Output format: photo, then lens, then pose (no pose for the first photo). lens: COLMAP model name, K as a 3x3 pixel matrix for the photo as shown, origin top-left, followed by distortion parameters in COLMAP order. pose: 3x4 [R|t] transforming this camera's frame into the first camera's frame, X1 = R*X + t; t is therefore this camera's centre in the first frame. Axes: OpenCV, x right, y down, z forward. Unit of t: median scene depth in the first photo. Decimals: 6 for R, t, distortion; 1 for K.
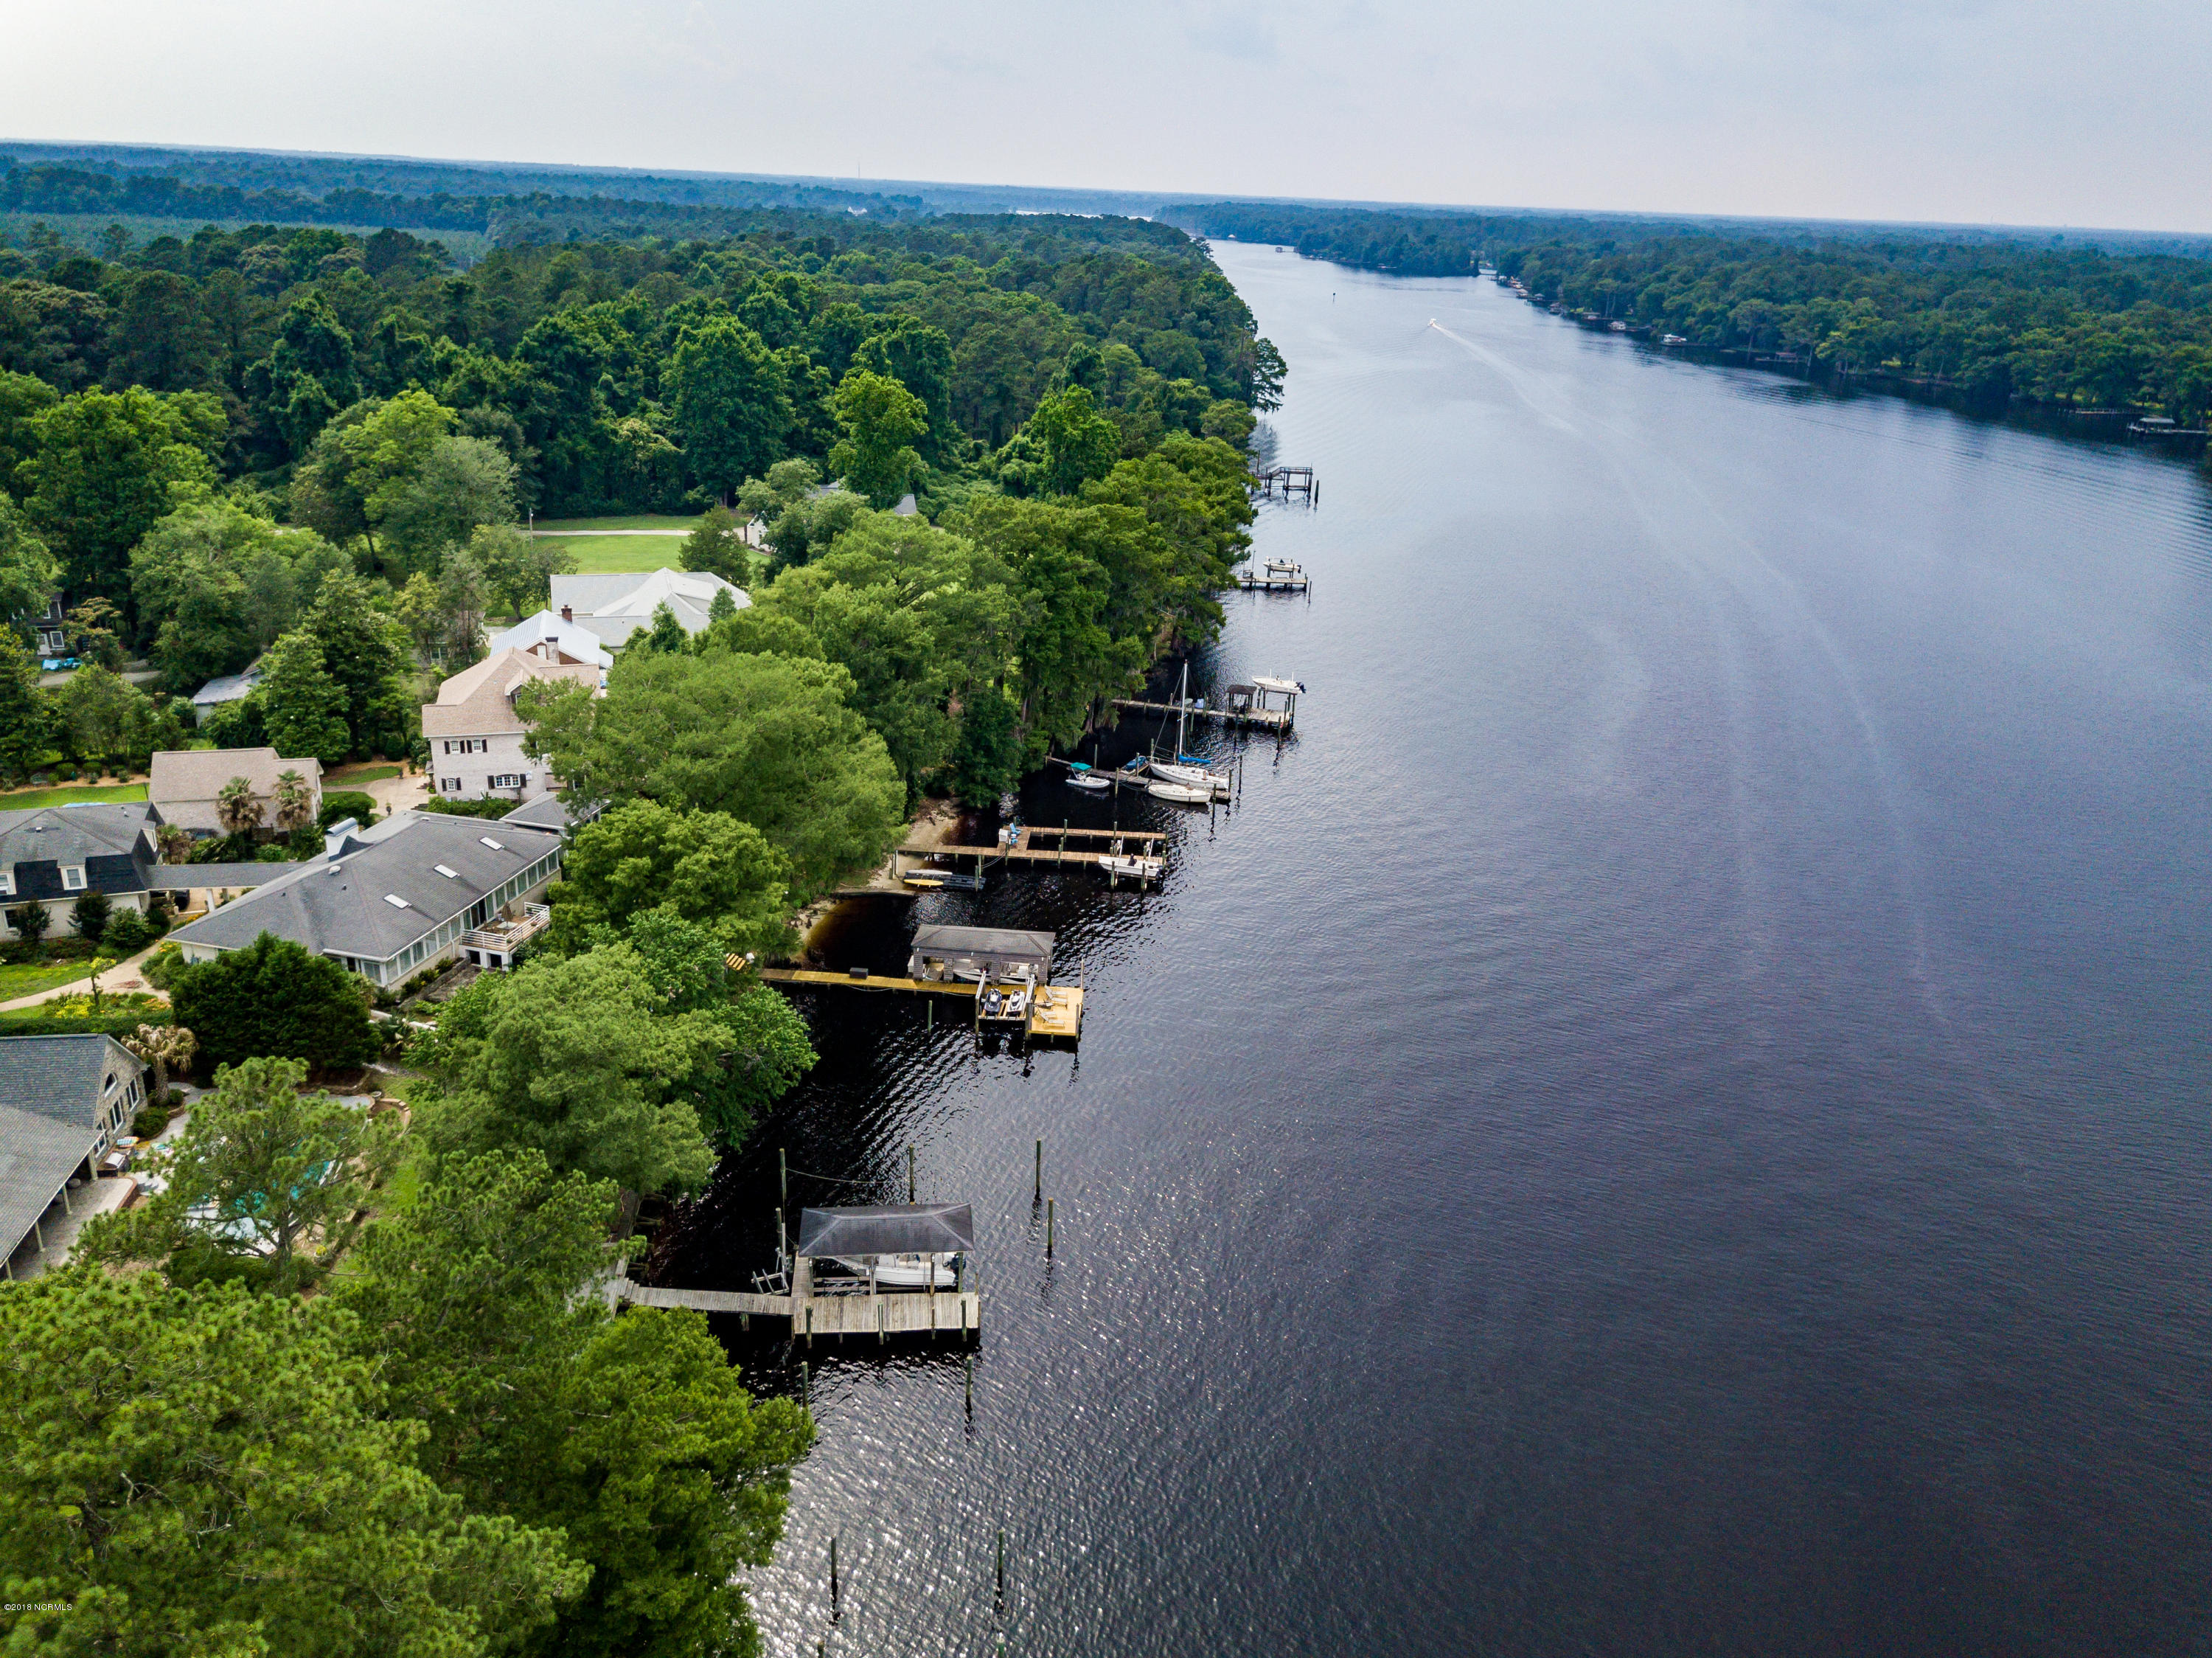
lens RADIAL K [[1689.8, 0, 1102.0], [0, 1689.8, 834.0], [0, 0, 1]] dist [0.030831, 0.001951]
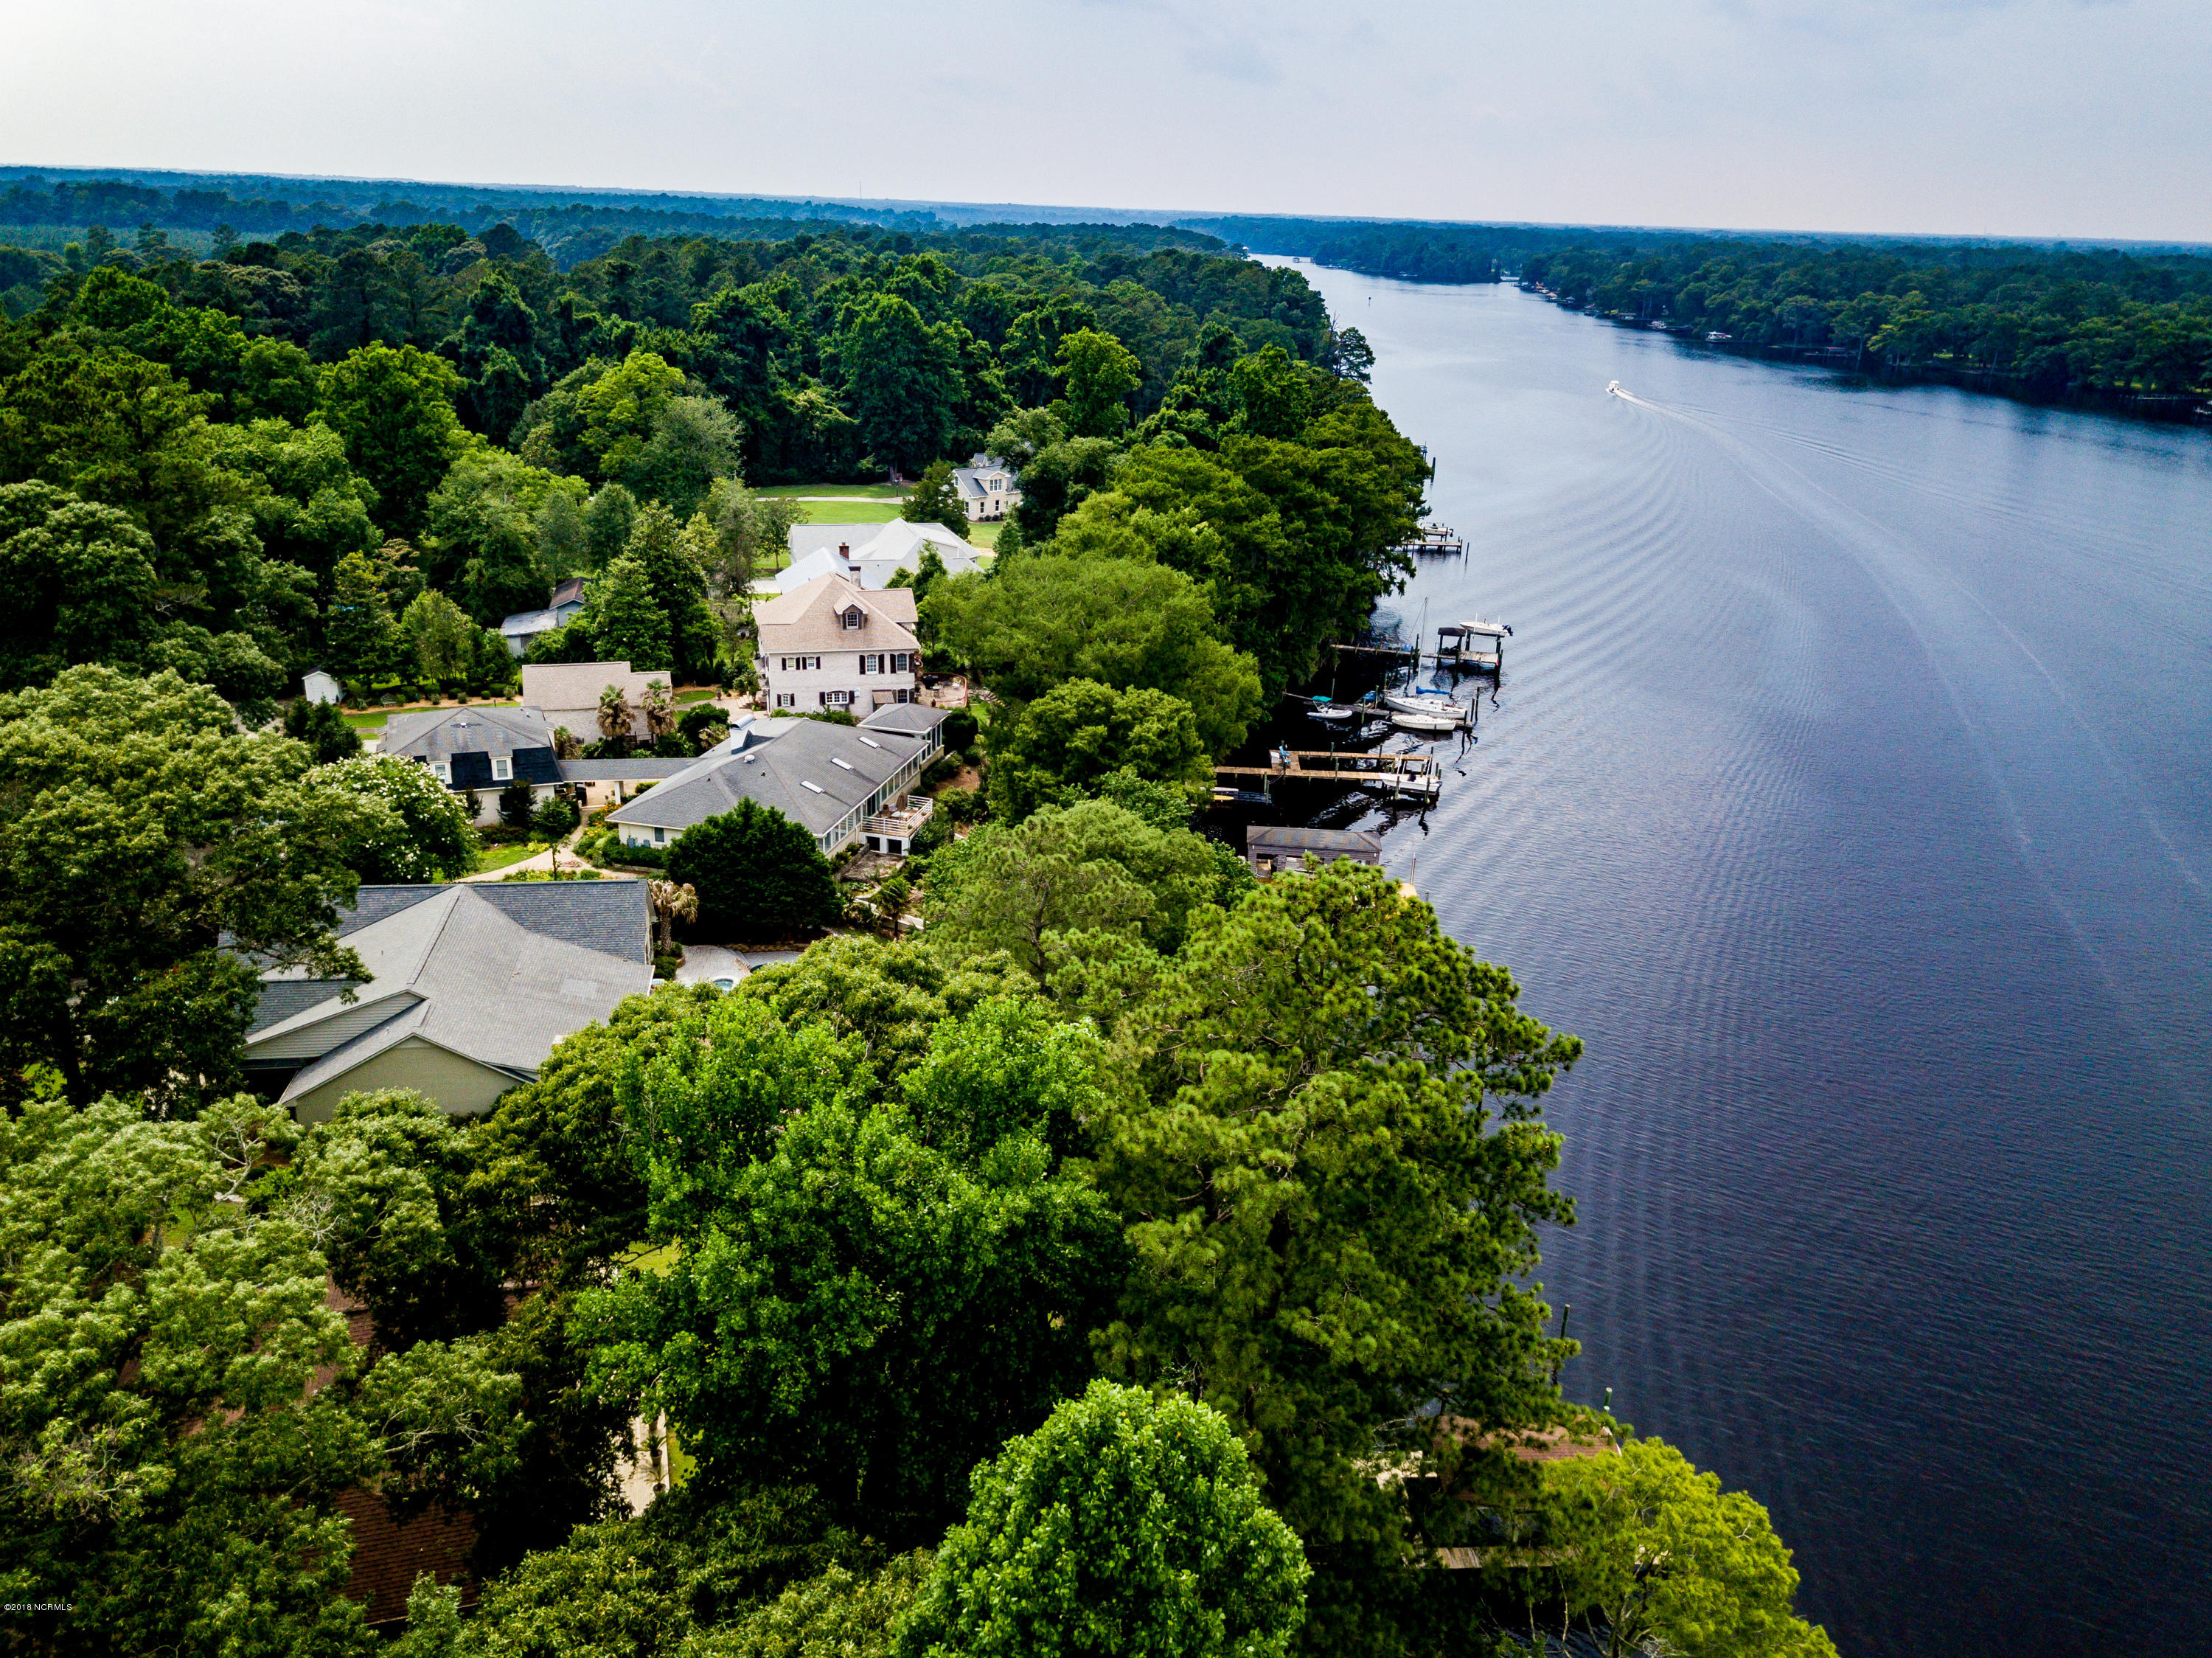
lens RADIAL K [[1680.4, 0, 1101.6], [0, 1680.4, 833.7], [0, 0, 1]] dist [0.036068, 0.001313]
pose [[0.999982, -0.005930, 0.001080, -0.130319], [0.005939, 0.999954, -0.007581, 0.043273], [-0.001035, 0.007587, 0.999971, -0.029055]]
